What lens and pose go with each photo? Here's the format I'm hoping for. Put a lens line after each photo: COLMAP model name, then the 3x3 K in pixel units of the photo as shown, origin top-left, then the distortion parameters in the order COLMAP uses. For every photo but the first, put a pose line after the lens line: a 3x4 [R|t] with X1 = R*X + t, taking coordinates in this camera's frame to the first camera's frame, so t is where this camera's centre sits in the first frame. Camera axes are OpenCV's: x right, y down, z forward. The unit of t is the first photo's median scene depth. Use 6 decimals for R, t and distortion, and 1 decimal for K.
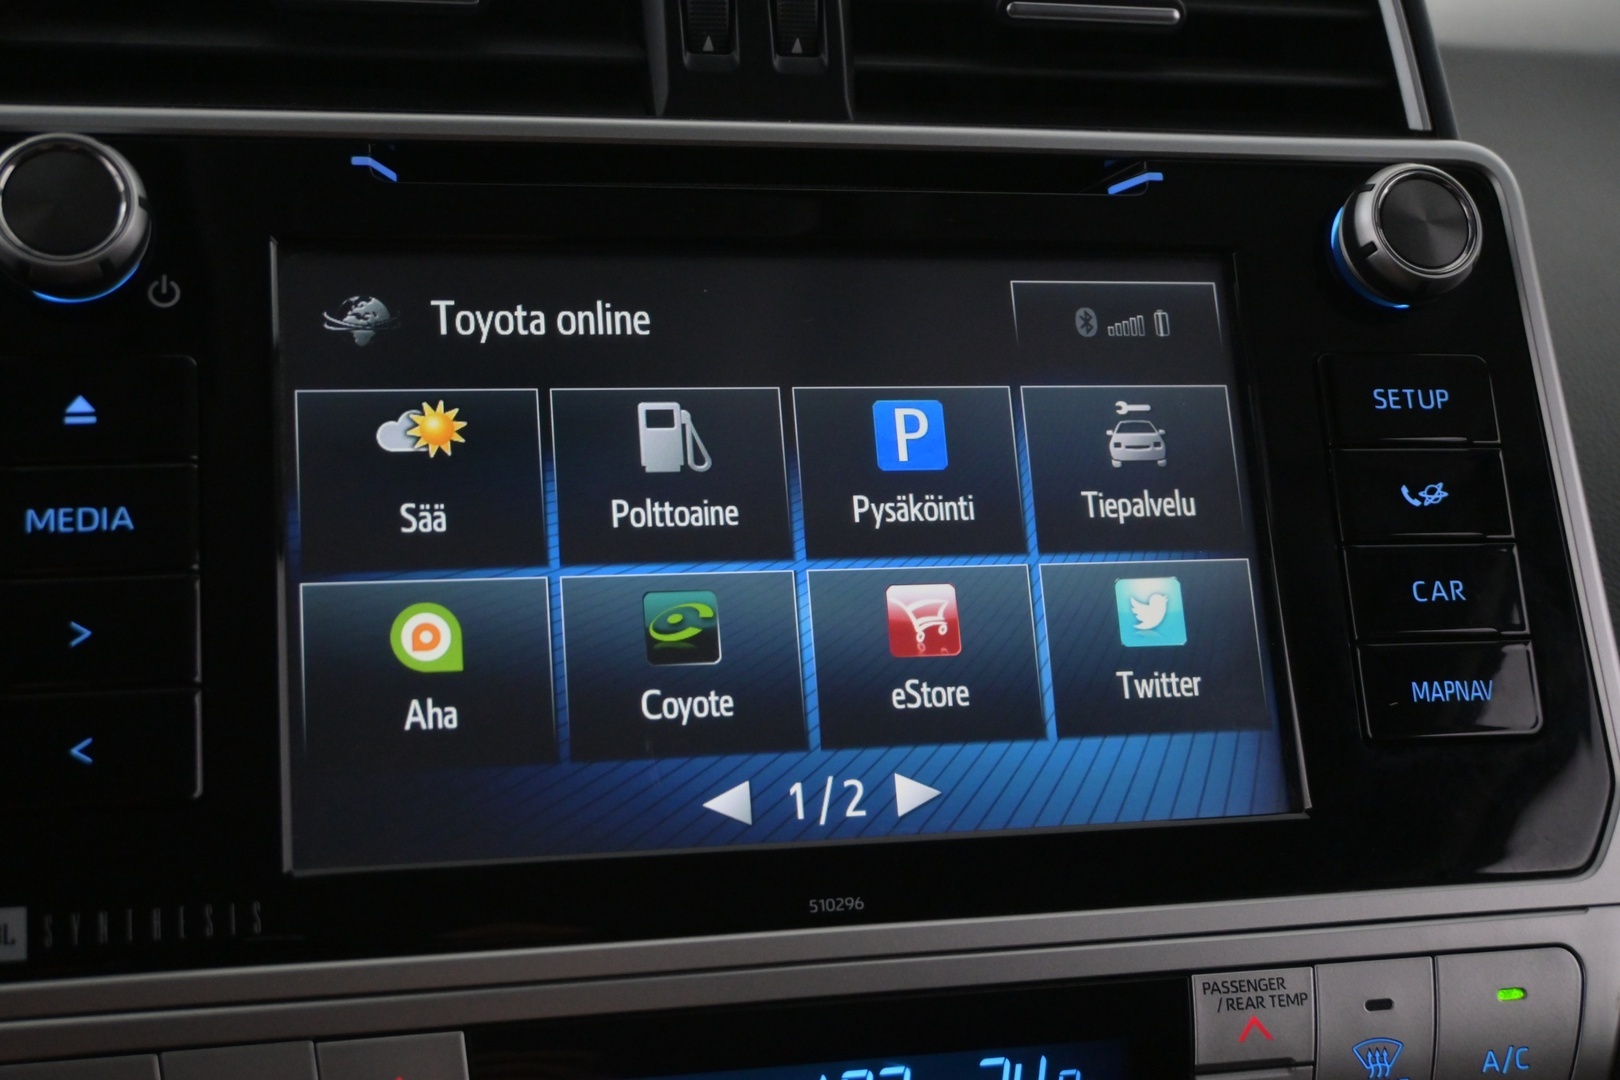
lens RADIAL K [[2109.4, 0, 808.4], [0, 2109.4, 543.1], [0, 0, 1]] dist [-0.009055, 0.000000]
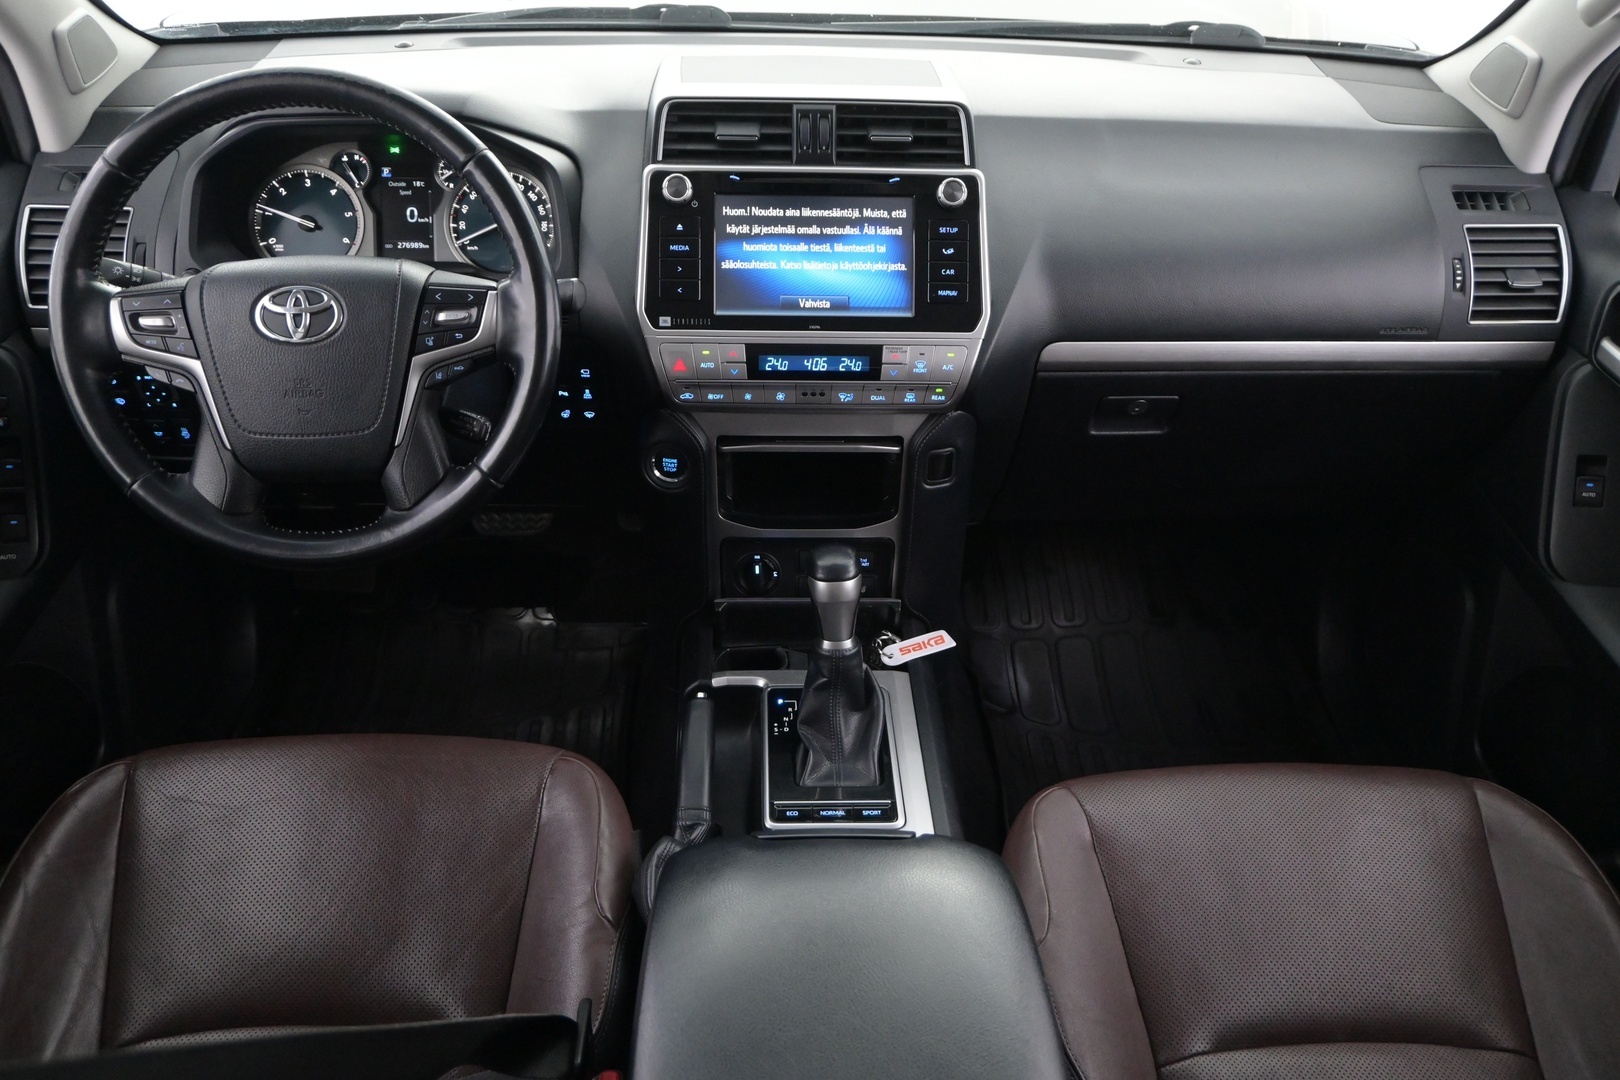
lens RADIAL K [[1331.1, 0, 812.5], [0, 1331.1, 522.0], [0, 0, 1]] dist [0.004063, 0.009716]
pose [[0.979969, 0.085028, -0.180088, 0.619732], [-0.037571, 0.966970, 0.252105, -0.188877], [0.195576, -0.240288, 0.950795, -2.192082]]
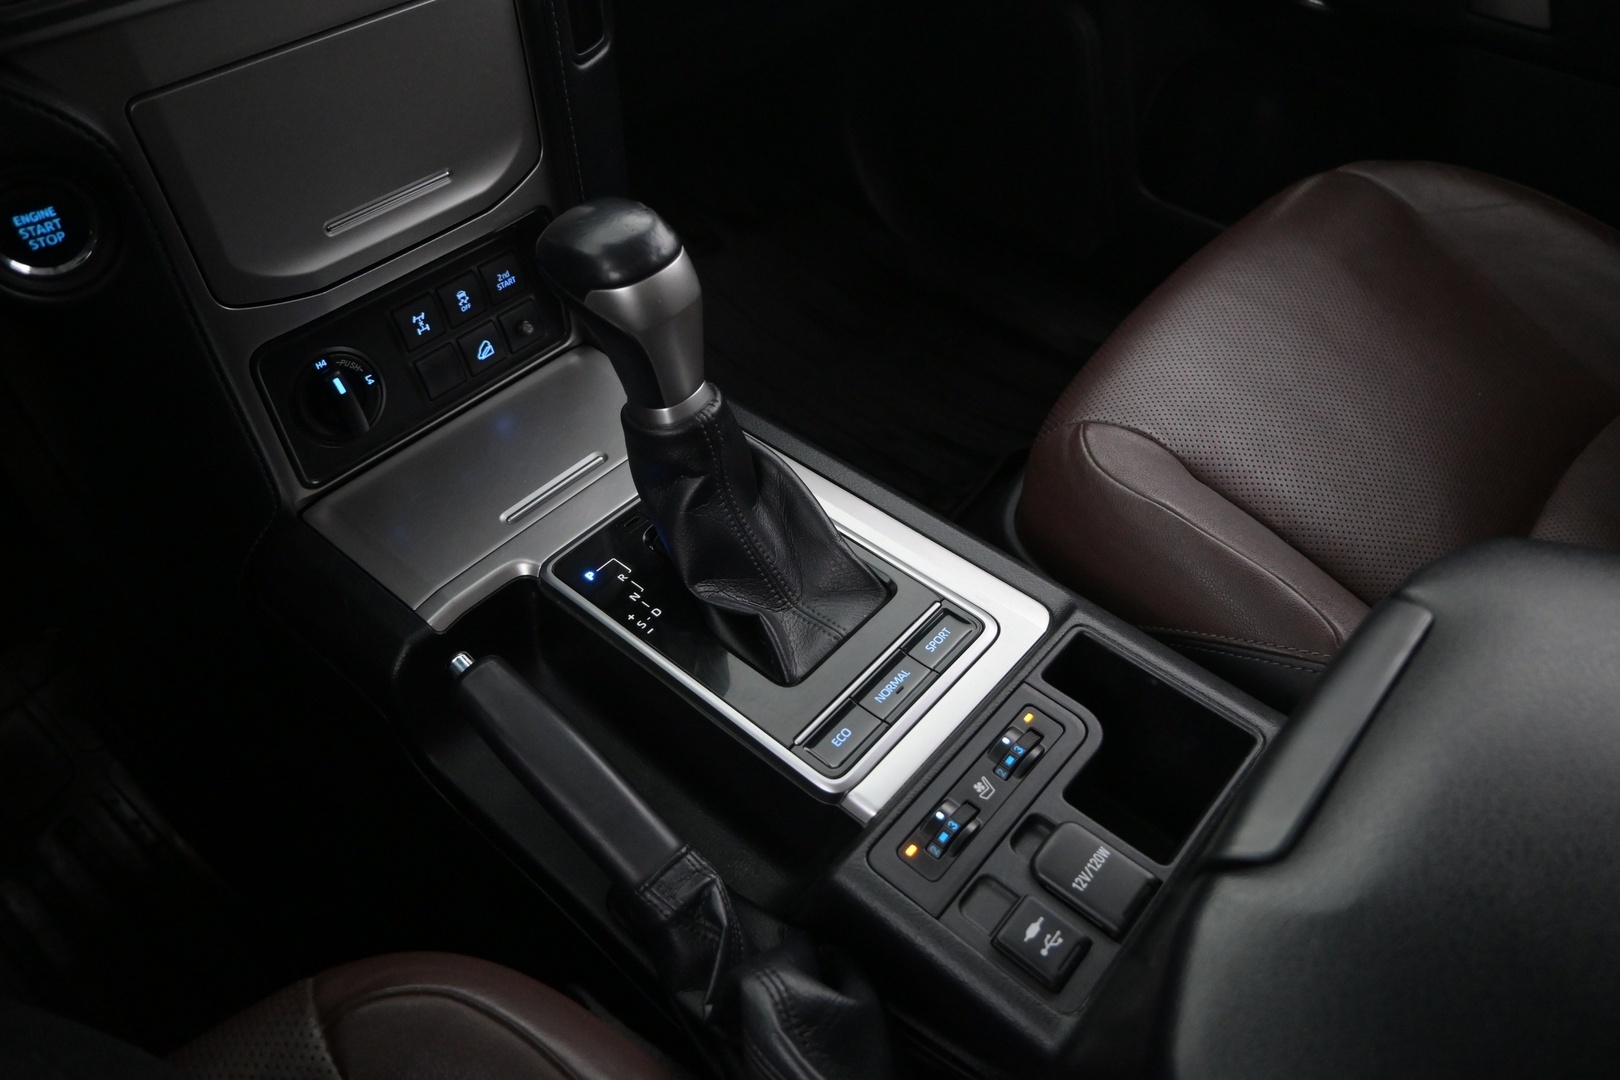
lens RADIAL K [[1114.7, 0, 809.3], [0, 1114.7, 533.5], [0, 0, 1]] dist [0.006907, -0.004293]
pose [[0.811230, -0.451416, 0.371657, -0.288752], [0.216094, 0.822060, 0.526802, 0.372495], [-0.543331, -0.347045, 0.764428, -0.341157]]
